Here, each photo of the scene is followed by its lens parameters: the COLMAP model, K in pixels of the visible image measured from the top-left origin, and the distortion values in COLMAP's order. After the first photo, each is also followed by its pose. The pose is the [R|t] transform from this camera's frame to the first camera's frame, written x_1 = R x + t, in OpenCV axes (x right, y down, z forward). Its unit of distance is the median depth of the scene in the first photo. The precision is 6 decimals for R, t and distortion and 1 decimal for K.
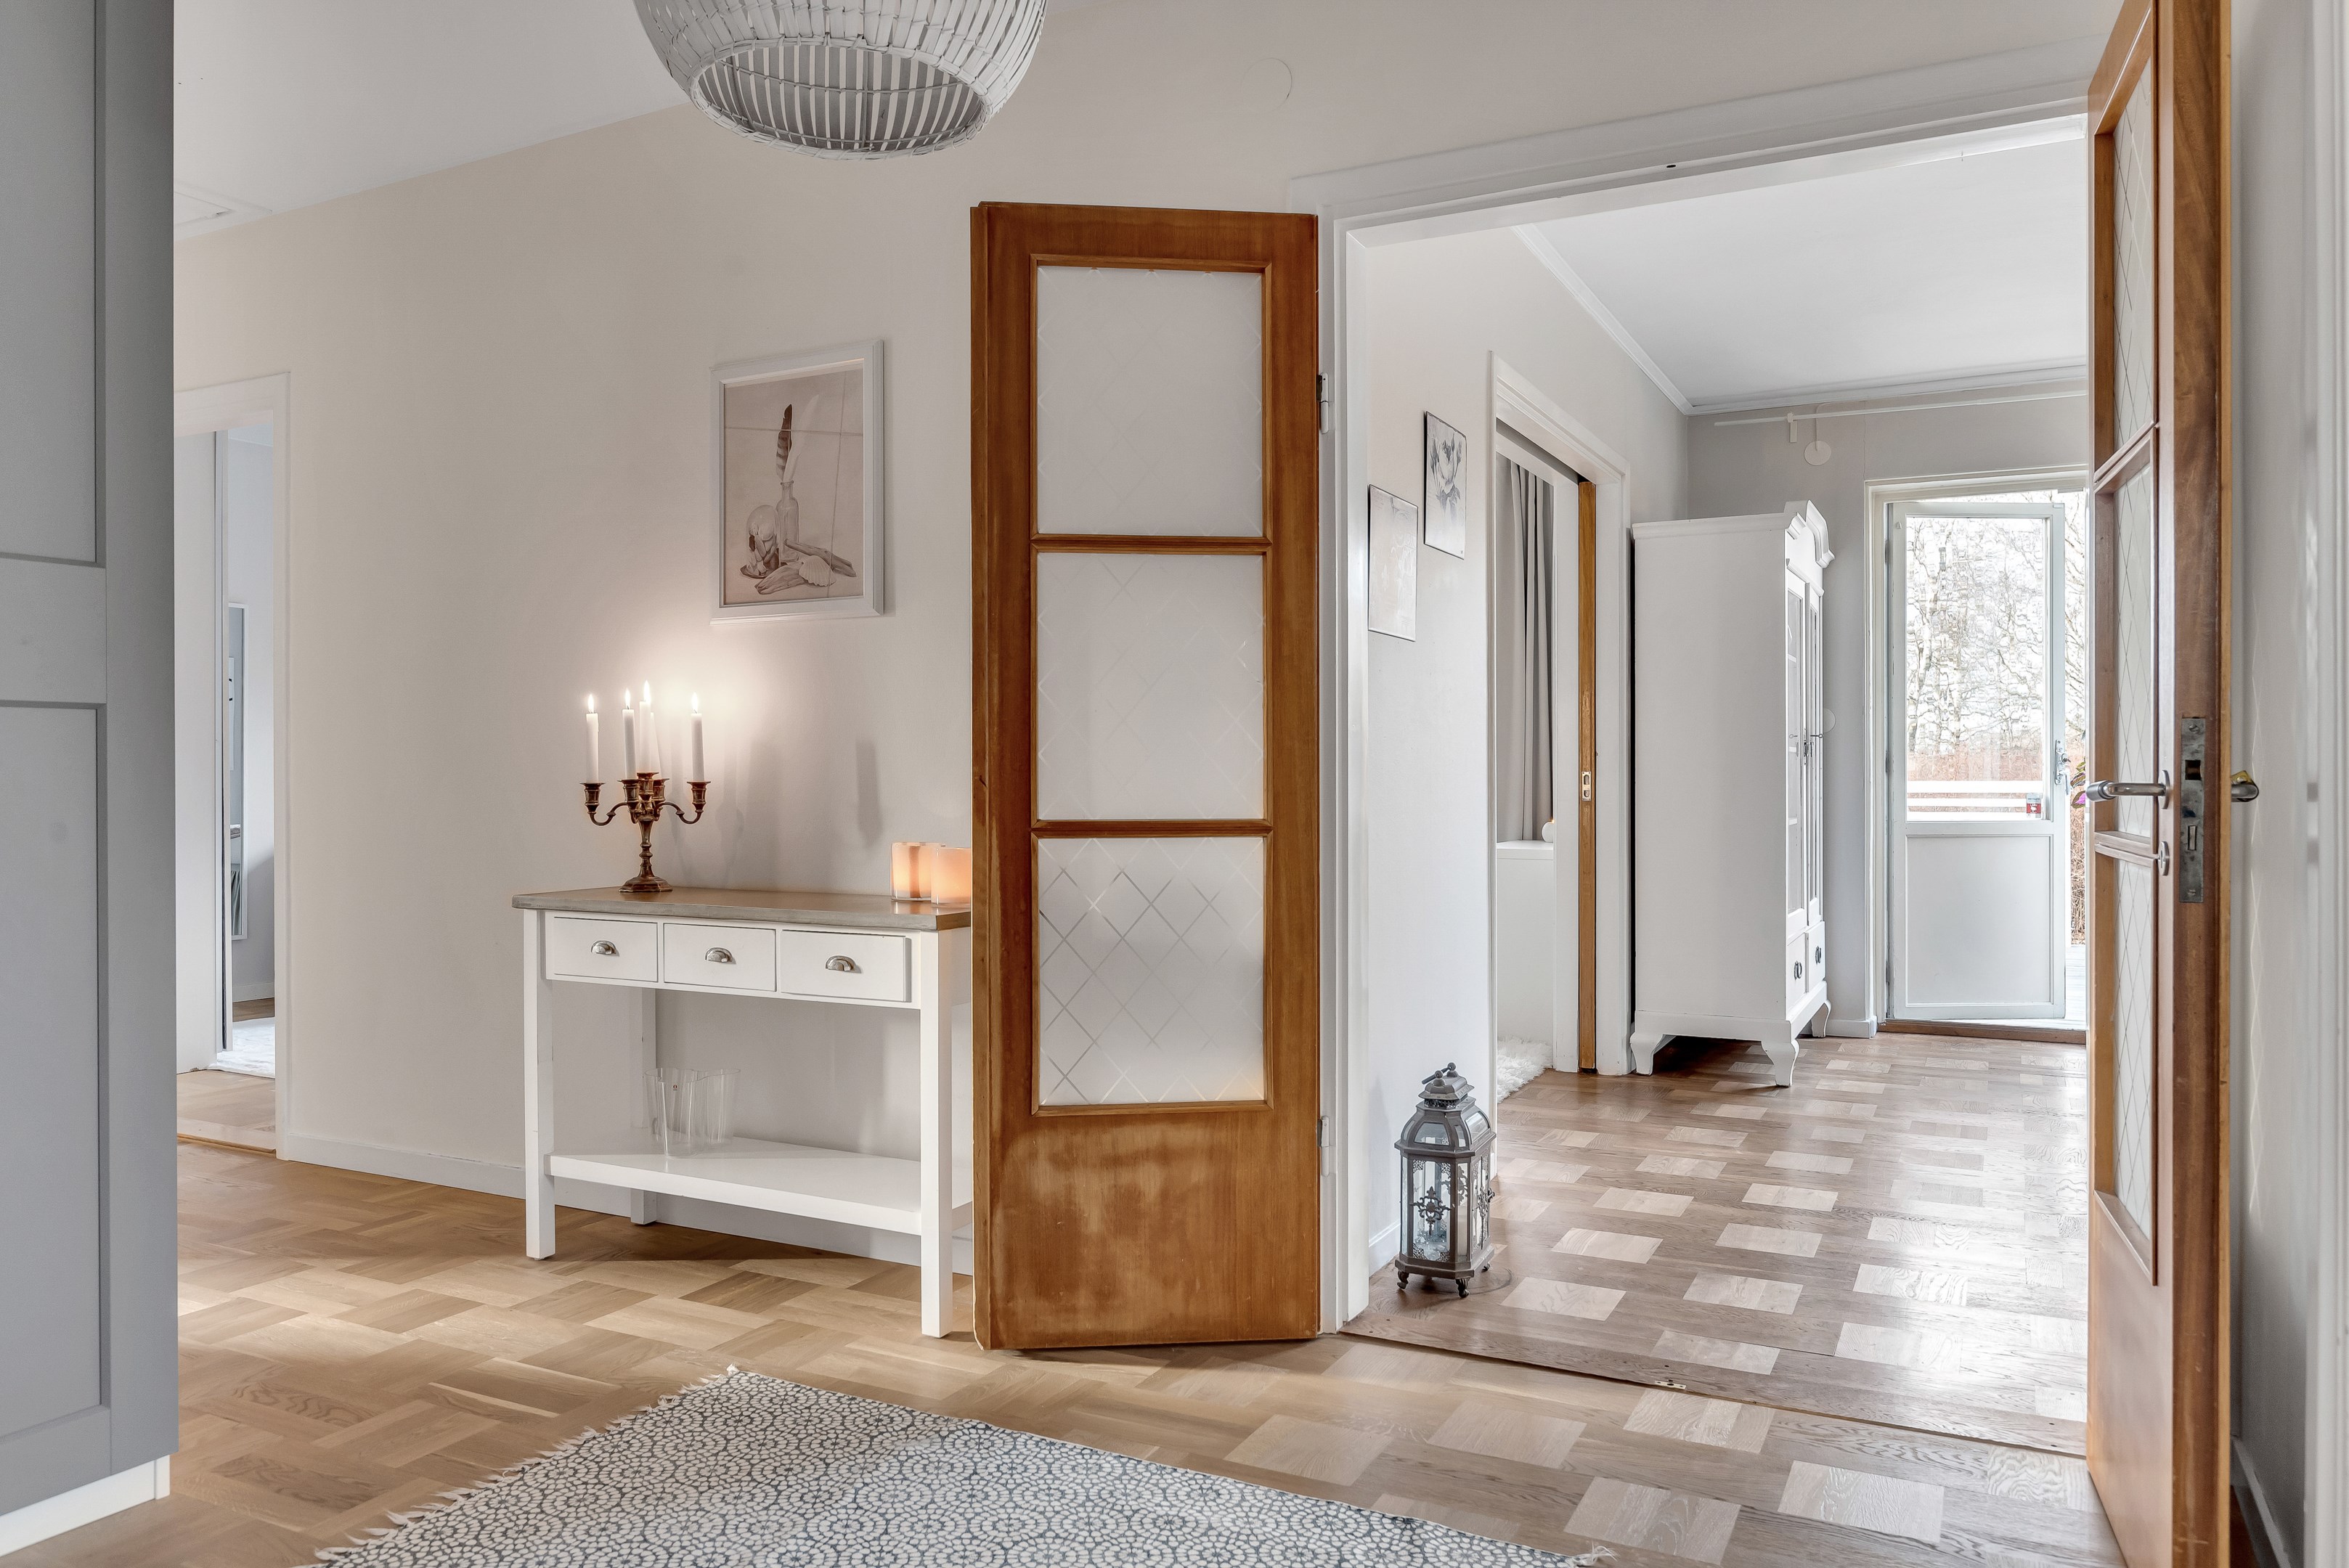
lens RADIAL K [[1675.3, 0, 1167.2], [0, 1675.3, 784.0], [0, 0, 1]] dist [-0.010846, 0.010939]
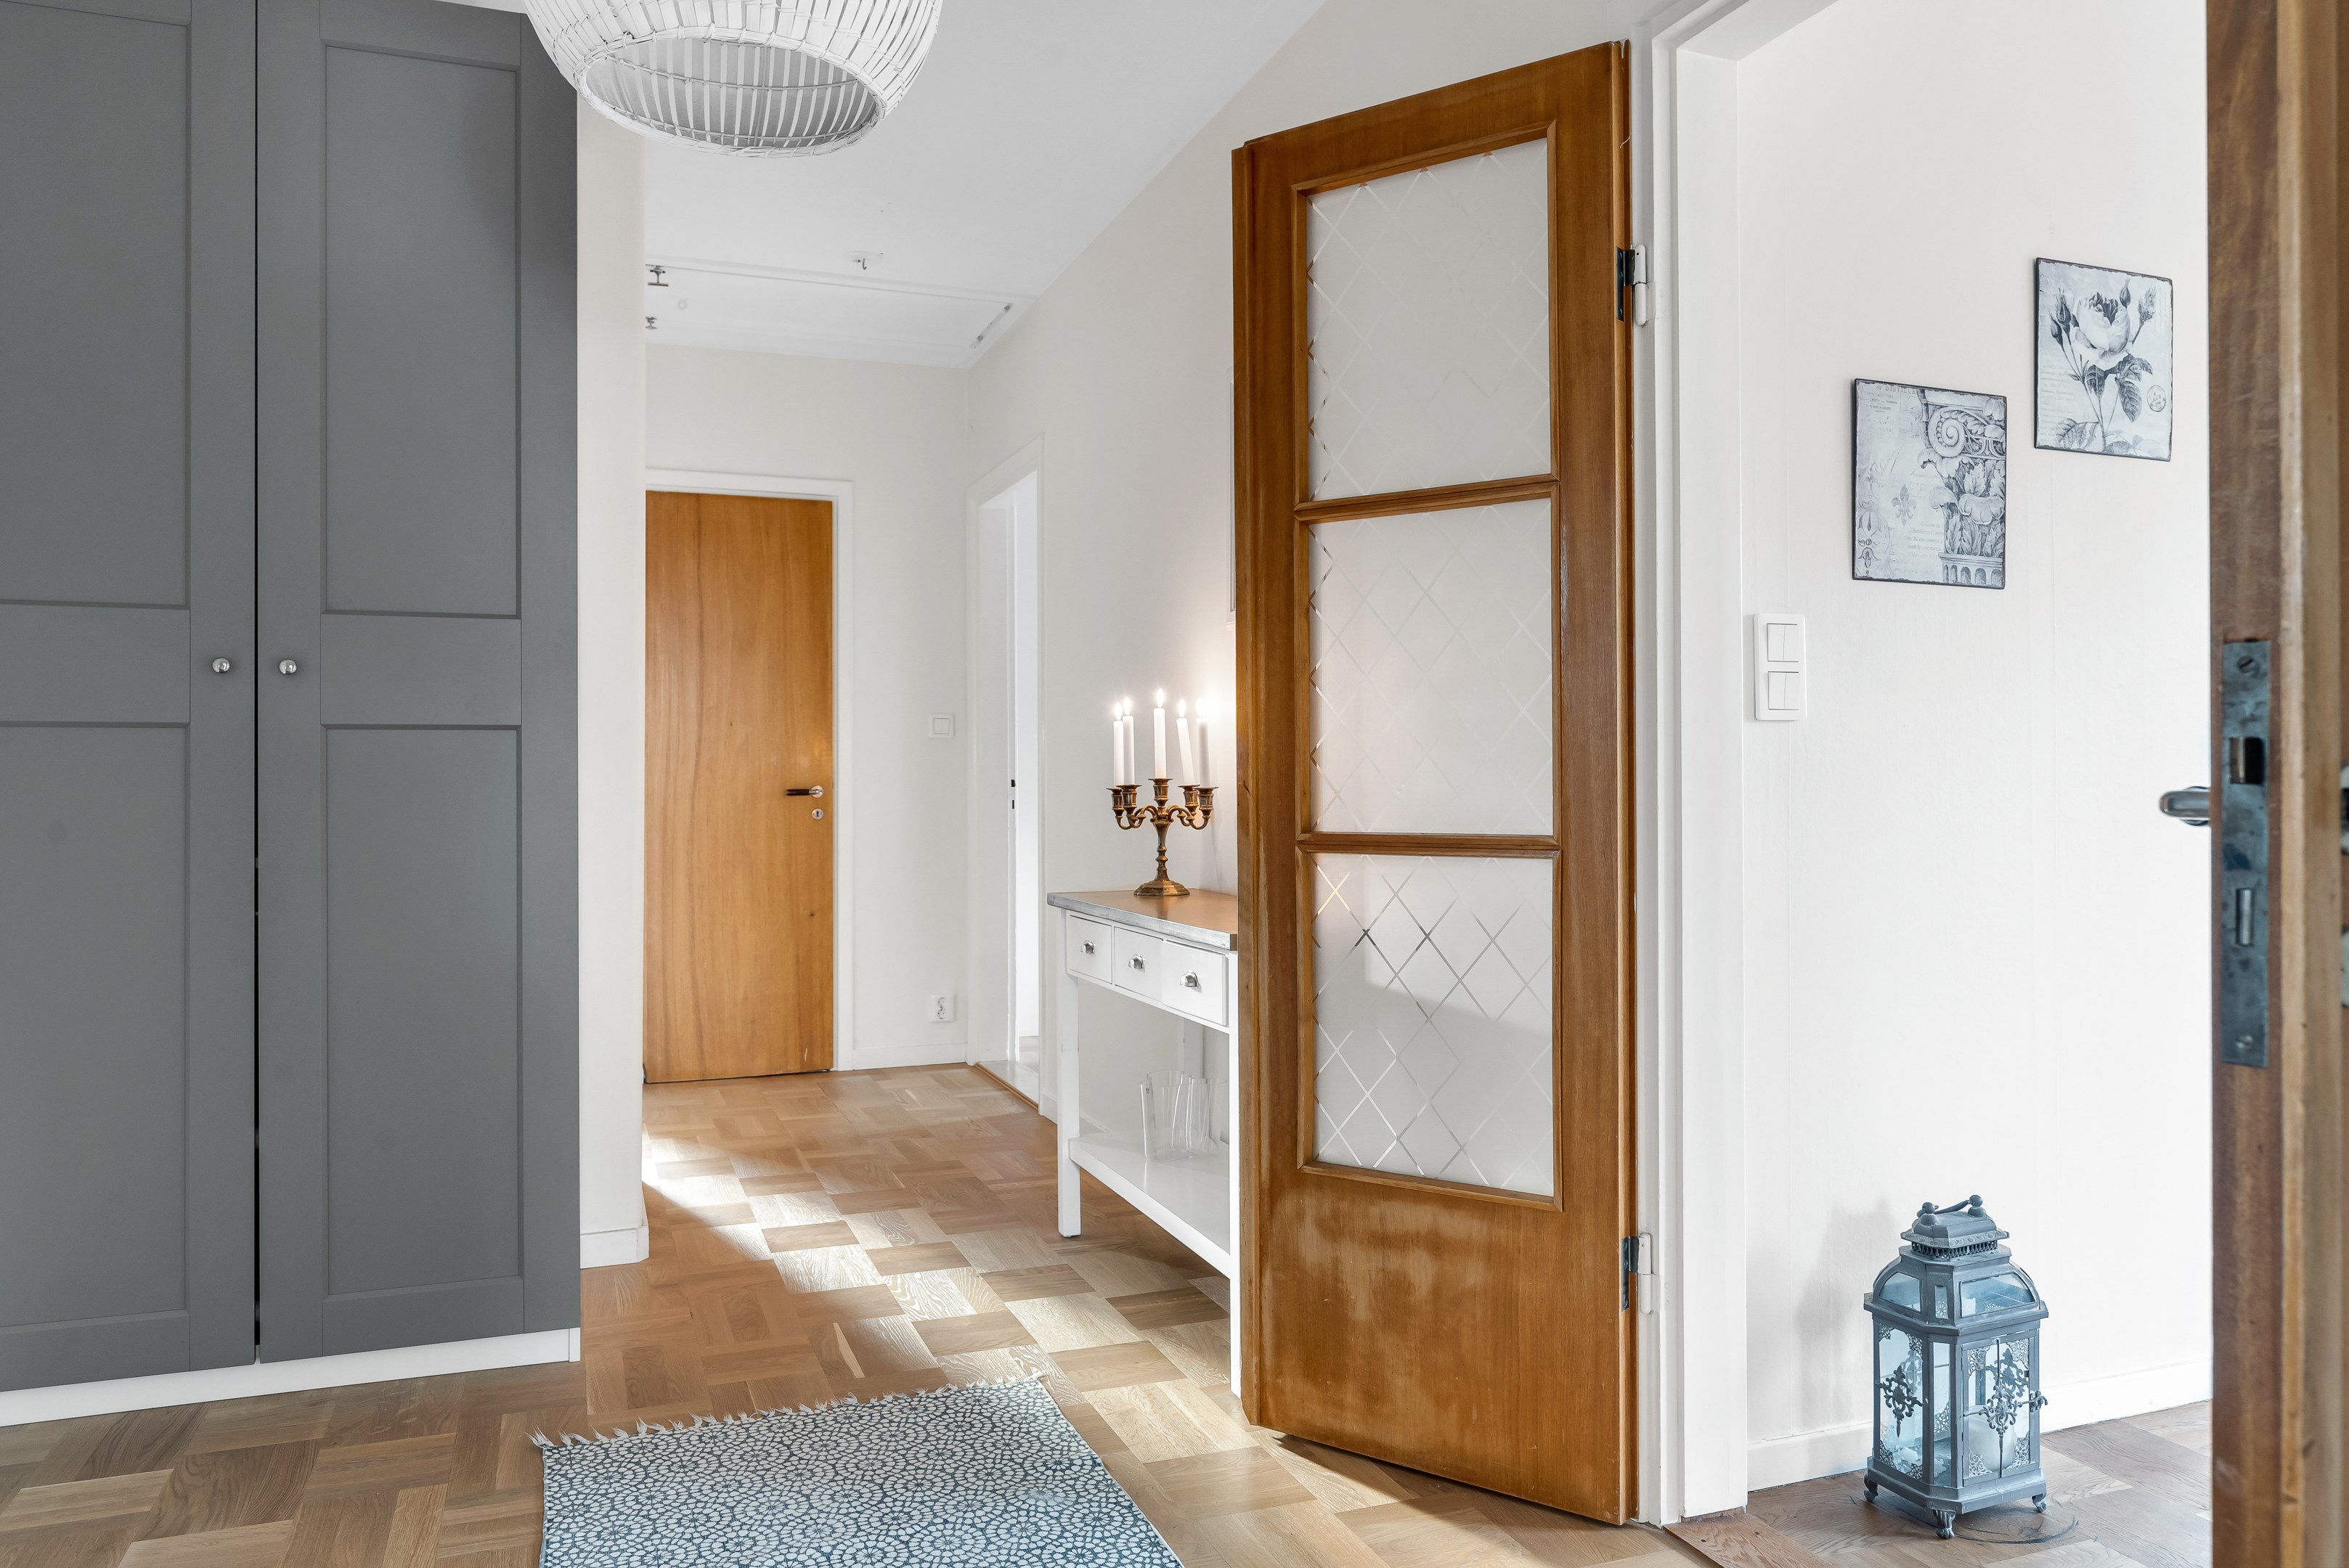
lens RADIAL K [[1654.2, 0, 1175.6], [0, 1654.2, 779.6], [0, 0, 1]] dist [-0.002423, 0.003663]
pose [[0.734908, -0.001875, -0.678164, 0.451649], [-0.002864, 0.999979, -0.005869, -0.000143], [0.678160, 0.006255, 0.734887, 0.317653]]
